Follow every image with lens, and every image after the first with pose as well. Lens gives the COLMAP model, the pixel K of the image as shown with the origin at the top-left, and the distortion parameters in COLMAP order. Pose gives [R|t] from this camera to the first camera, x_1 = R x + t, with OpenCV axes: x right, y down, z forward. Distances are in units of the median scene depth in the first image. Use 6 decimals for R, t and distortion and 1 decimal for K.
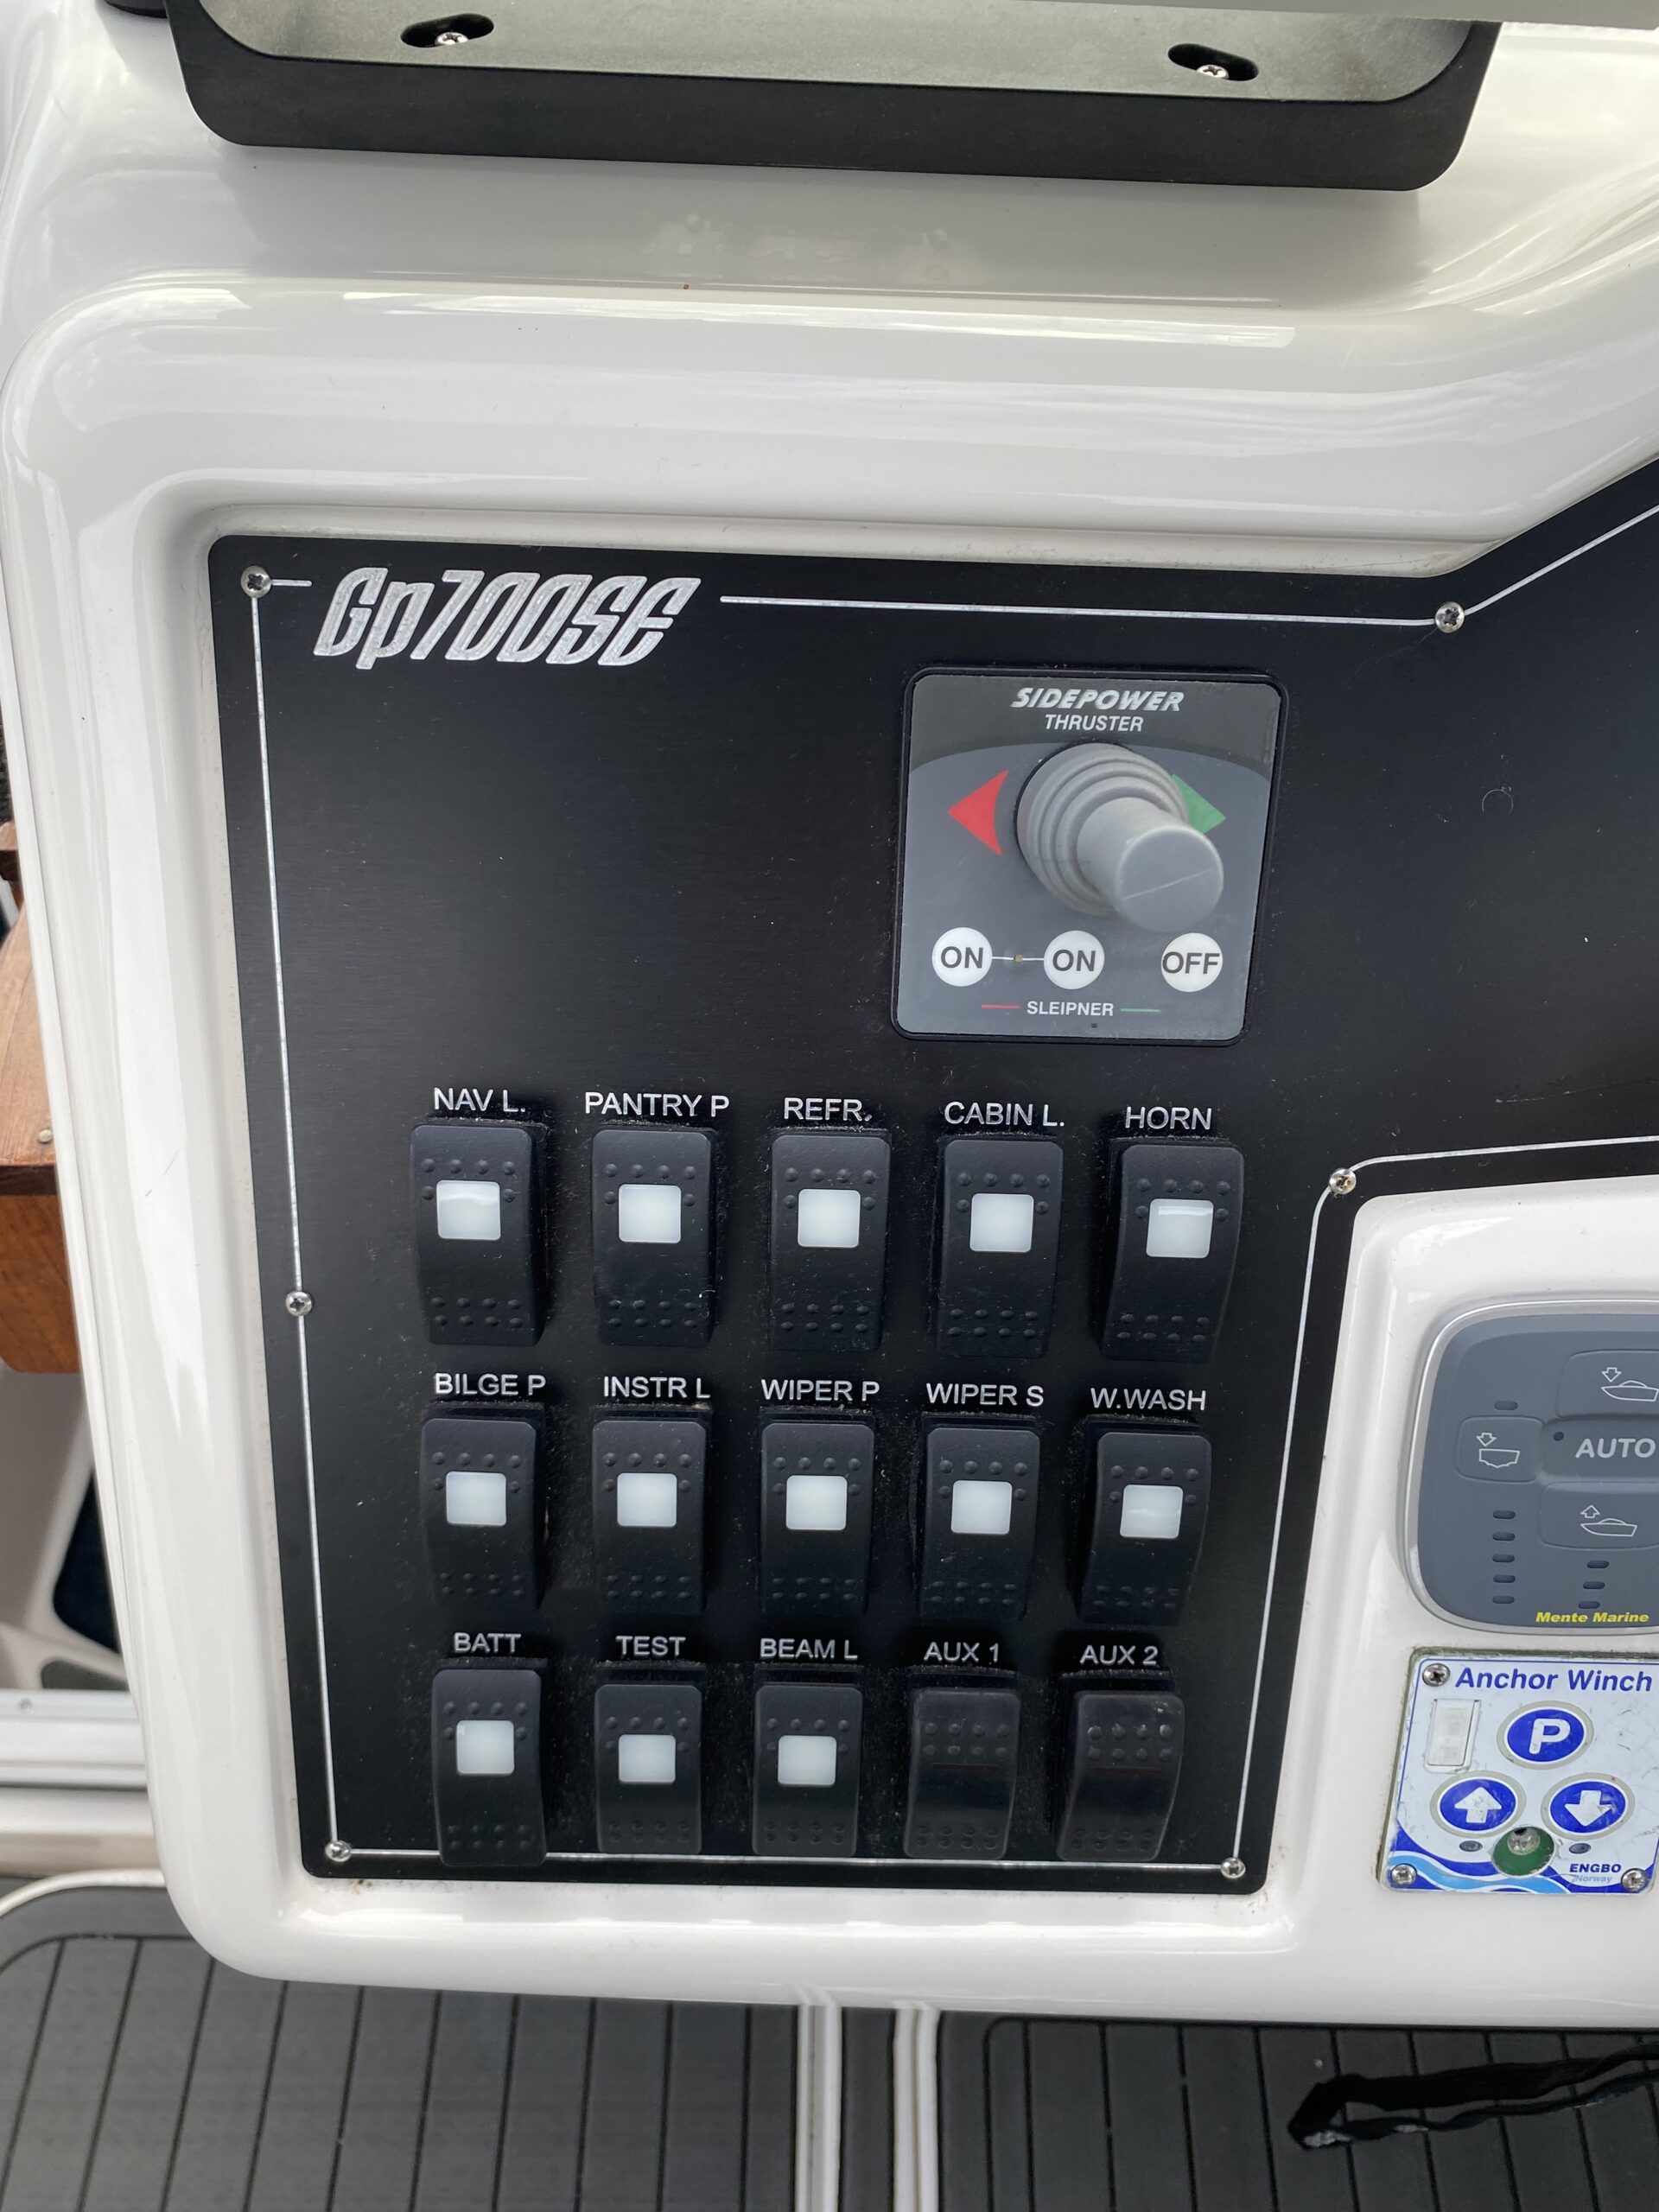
lens RADIAL K [[1690.7, 0, 829.5], [0, 1690.7, 1106.0], [0, 0, 1]] dist [0.074658, -0.136864]
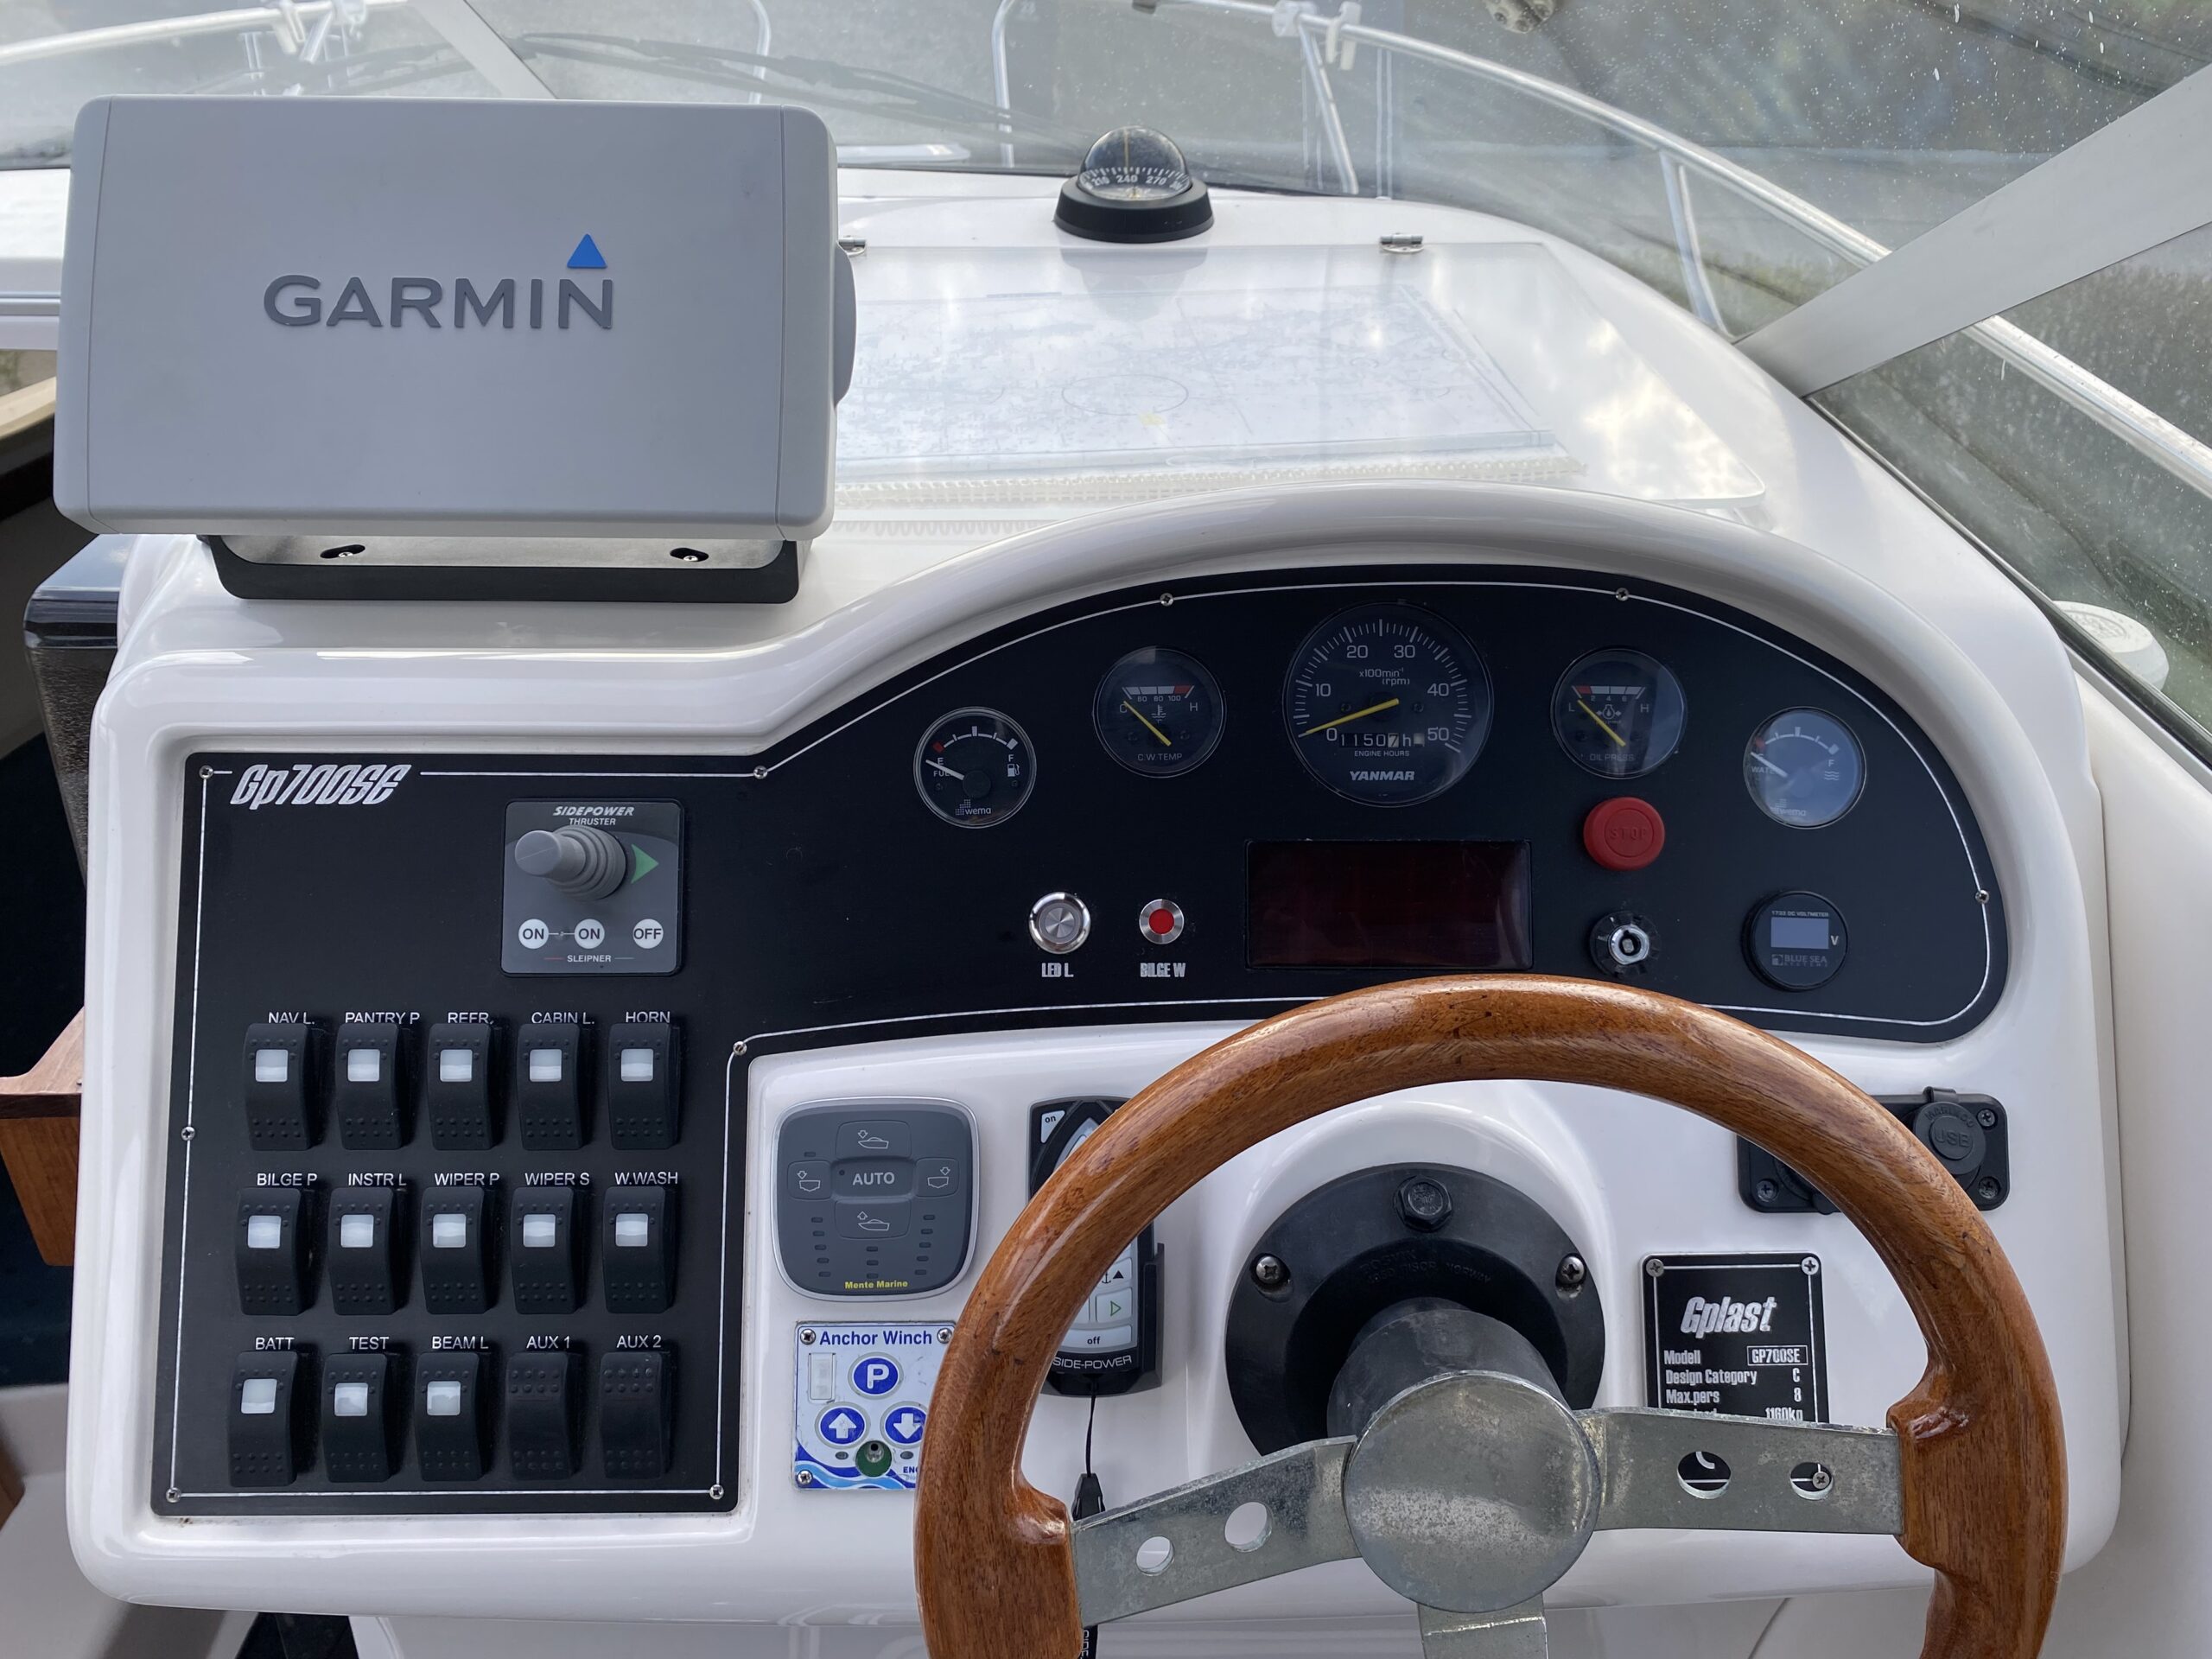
lens RADIAL K [[1690.7, 0, 1106.0], [0, 1690.7, 829.5], [0, 0, 1]] dist [0.074658, -0.136864]
pose [[0.999475, -0.031938, 0.005490, 0.738445], [0.031644, 0.925316, -0.377874, 0.575891], [0.006988, 0.377849, 0.925841, -0.918894]]
